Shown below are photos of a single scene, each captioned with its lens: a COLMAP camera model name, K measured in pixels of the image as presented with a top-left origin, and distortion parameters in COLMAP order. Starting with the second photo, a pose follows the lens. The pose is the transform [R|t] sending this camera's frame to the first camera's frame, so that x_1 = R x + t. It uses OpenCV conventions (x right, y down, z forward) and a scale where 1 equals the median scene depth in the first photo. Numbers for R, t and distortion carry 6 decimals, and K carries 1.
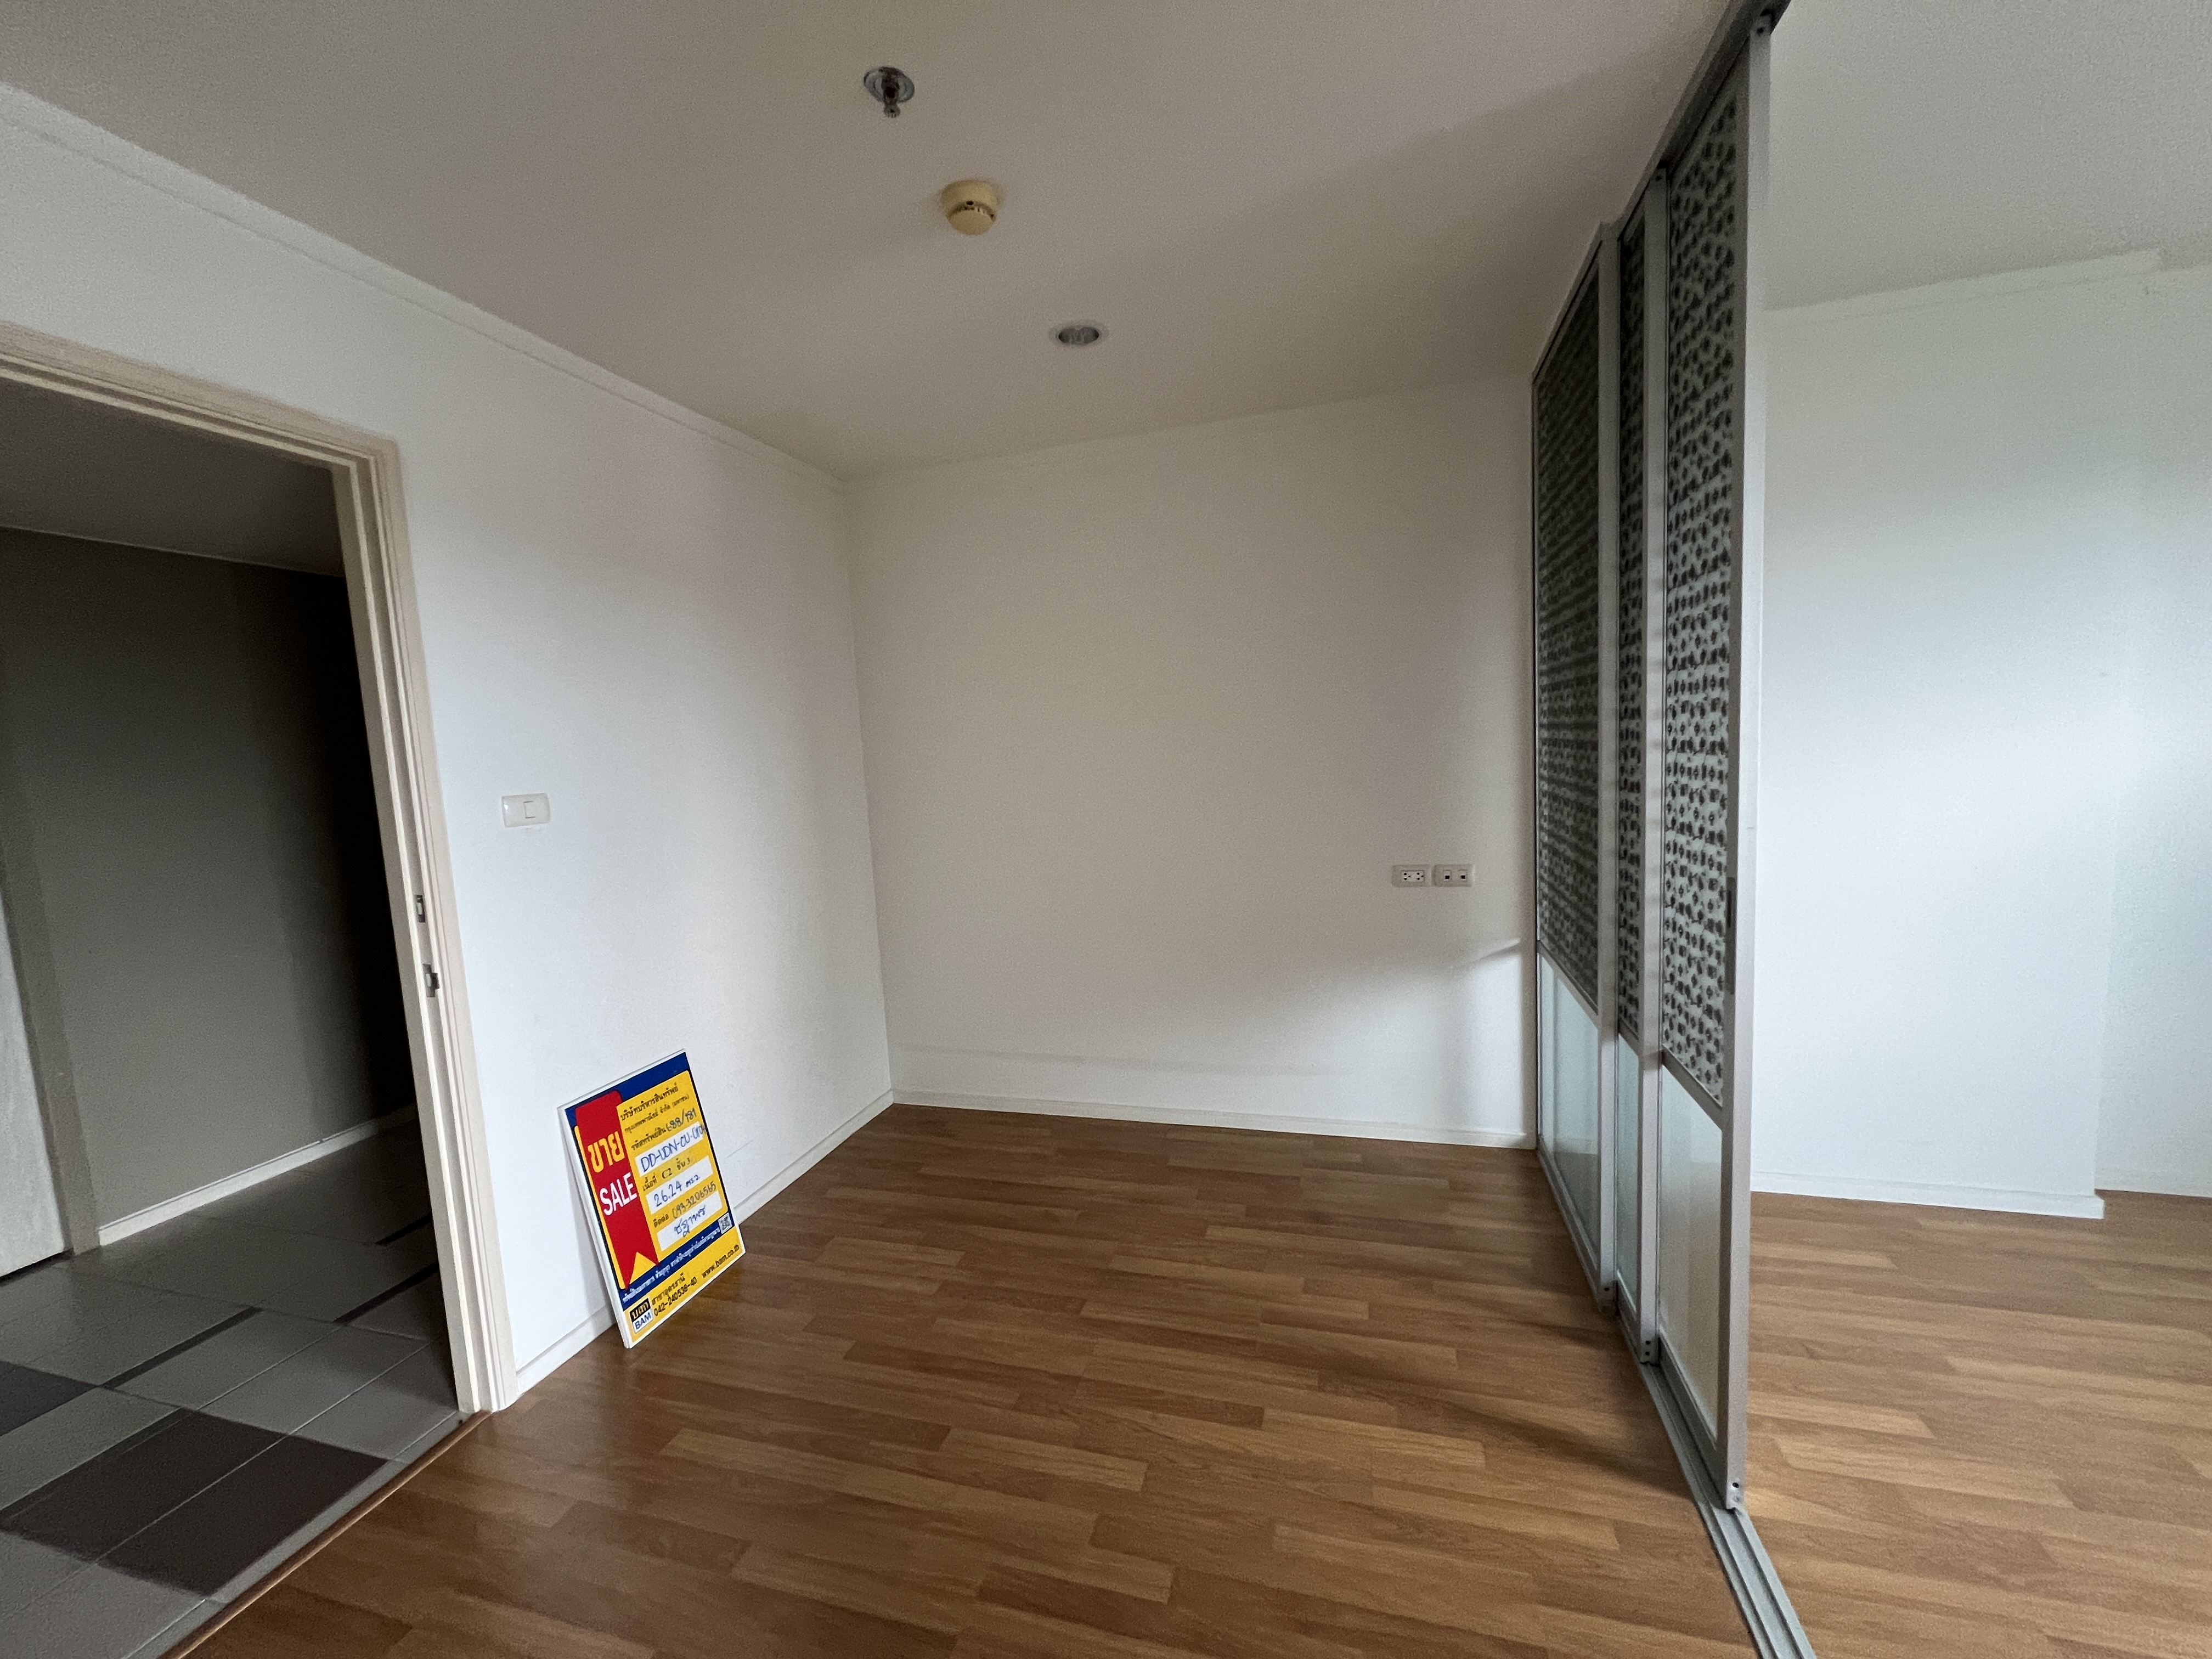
lens RADIAL K [[887.2, 0, 1106.0], [0, 887.2, 829.5], [0, 0, 1]] dist [-0.001356, -0.000103]
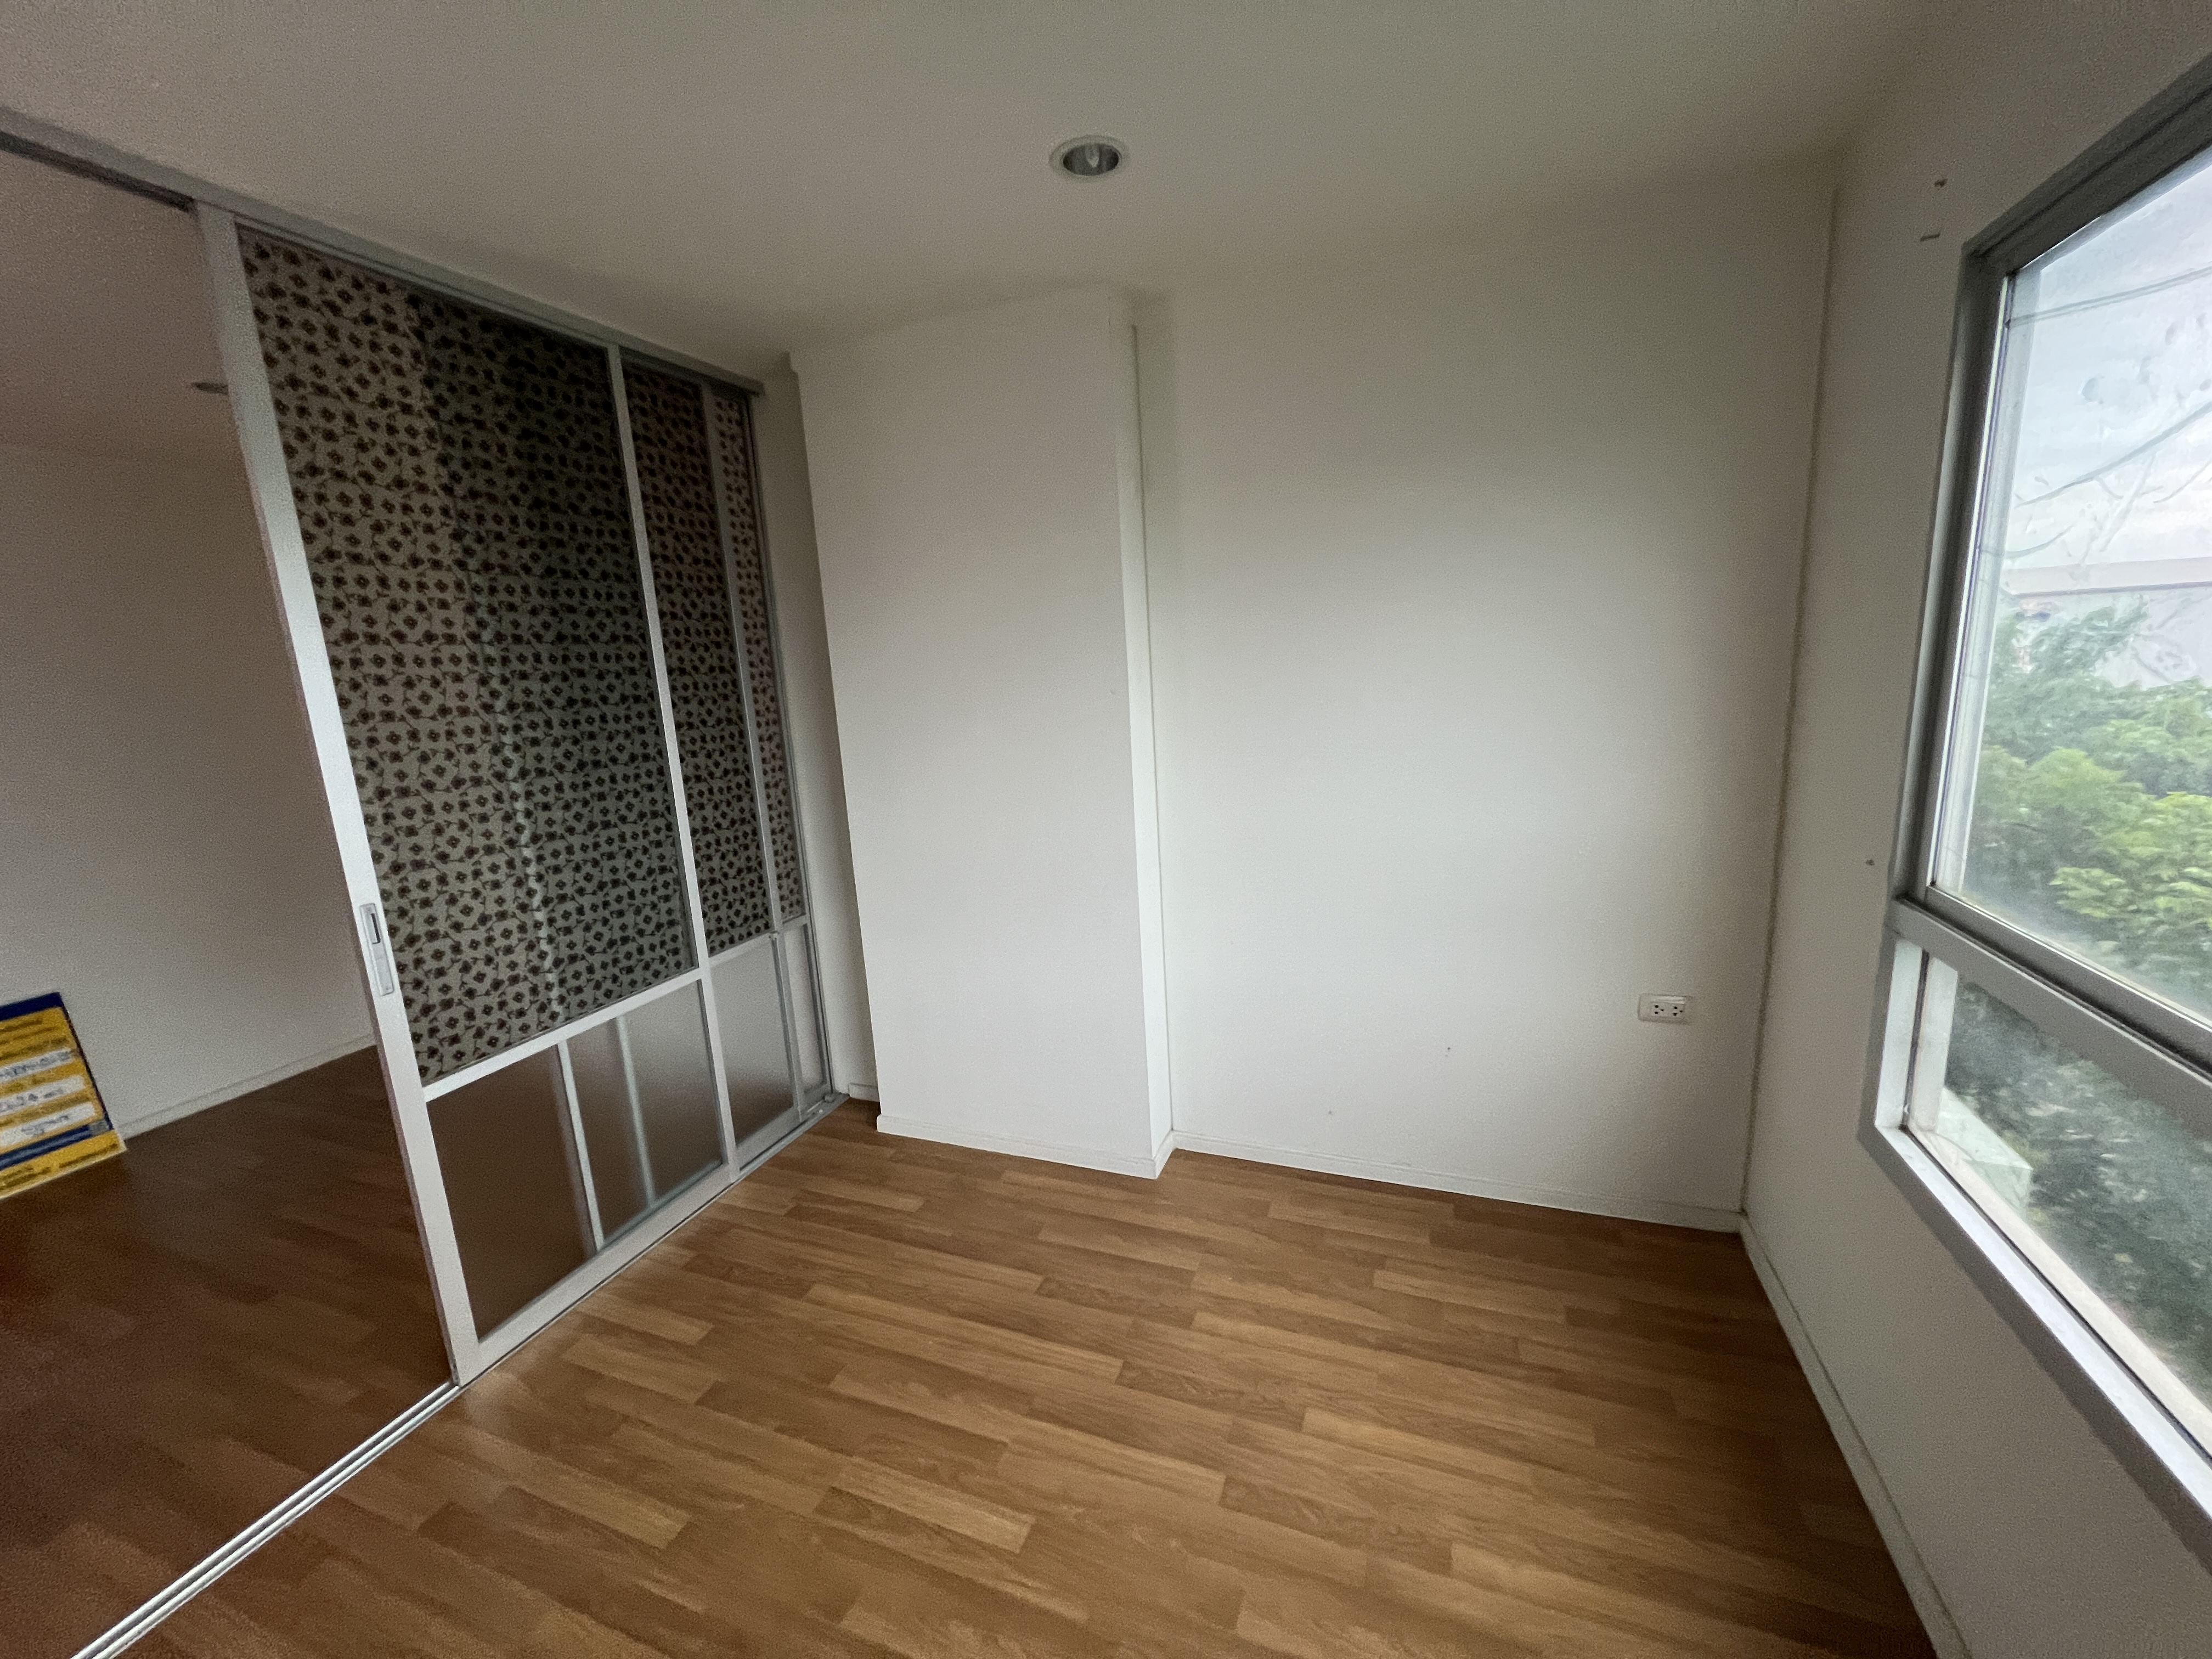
lens RADIAL K [[887.2, 0, 1106.0], [0, 887.2, 829.5], [0, 0, 1]] dist [-0.001356, -0.000103]
pose [[0.996444, 0.014053, -0.083075, 1.128825], [-0.005955, 0.995272, 0.096940, -0.105015], [0.084045, -0.096101, 0.991817, -0.074657]]
